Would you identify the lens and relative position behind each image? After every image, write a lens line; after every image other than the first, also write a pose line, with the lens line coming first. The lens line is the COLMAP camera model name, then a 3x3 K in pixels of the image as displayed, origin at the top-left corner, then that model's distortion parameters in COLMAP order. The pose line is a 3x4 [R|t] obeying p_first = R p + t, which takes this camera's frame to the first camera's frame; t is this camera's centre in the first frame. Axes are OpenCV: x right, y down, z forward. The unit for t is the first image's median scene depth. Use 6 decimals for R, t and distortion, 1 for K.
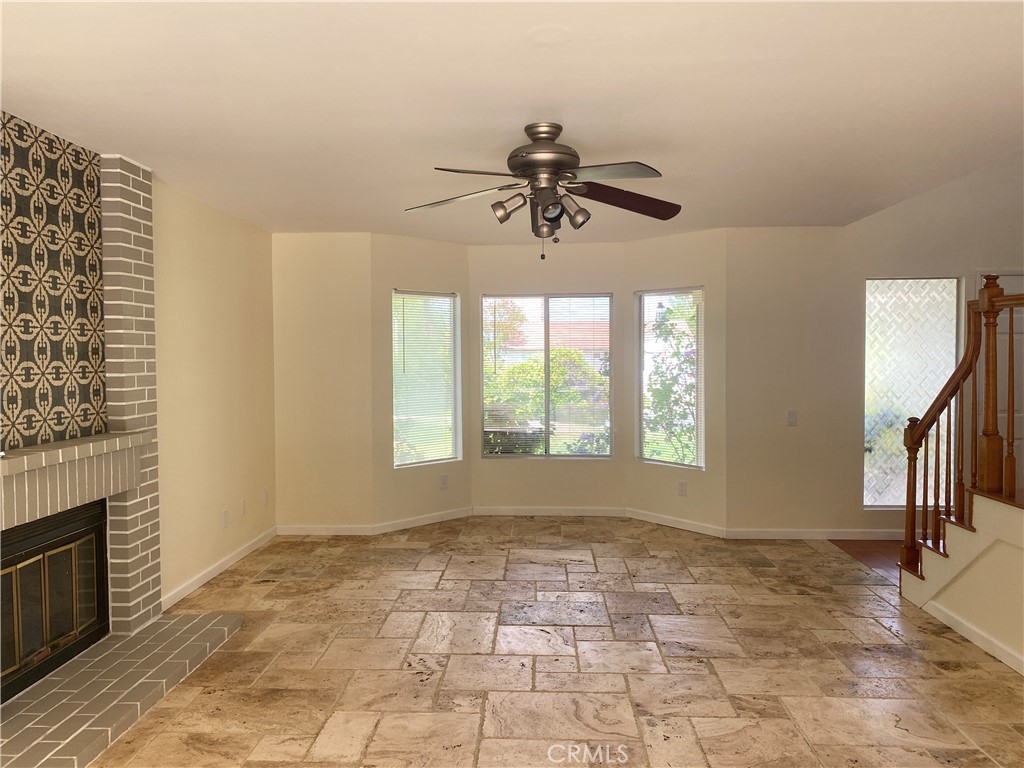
lens RADIAL K [[770.3, 0, 510.4], [0, 770.3, 382.1], [0, 0, 1]] dist [0.039105, -0.032212]
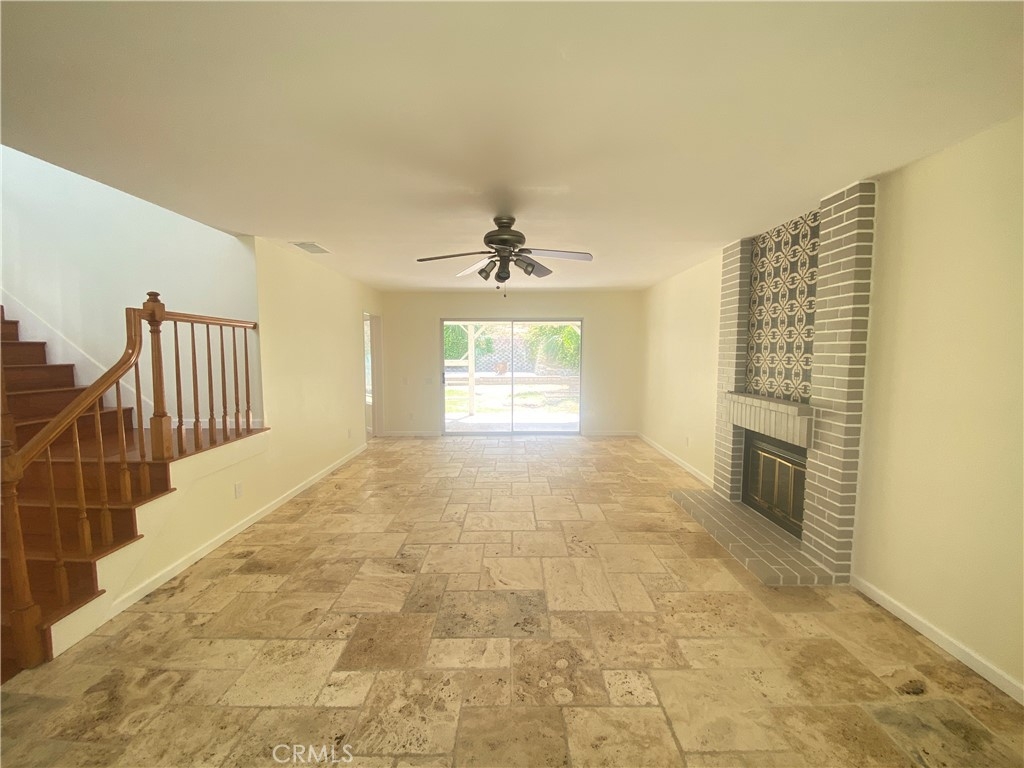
lens RADIAL K [[410.8, 0, 512.3], [0, 410.8, 385.8], [0, 0, 1]] dist [-0.019723, -0.004406]
pose [[-0.999293, 0.009271, -0.036429, 0.051015], [0.004889, 0.992930, 0.118599, -0.056128], [0.037271, 0.118337, -0.992274, 1.591689]]
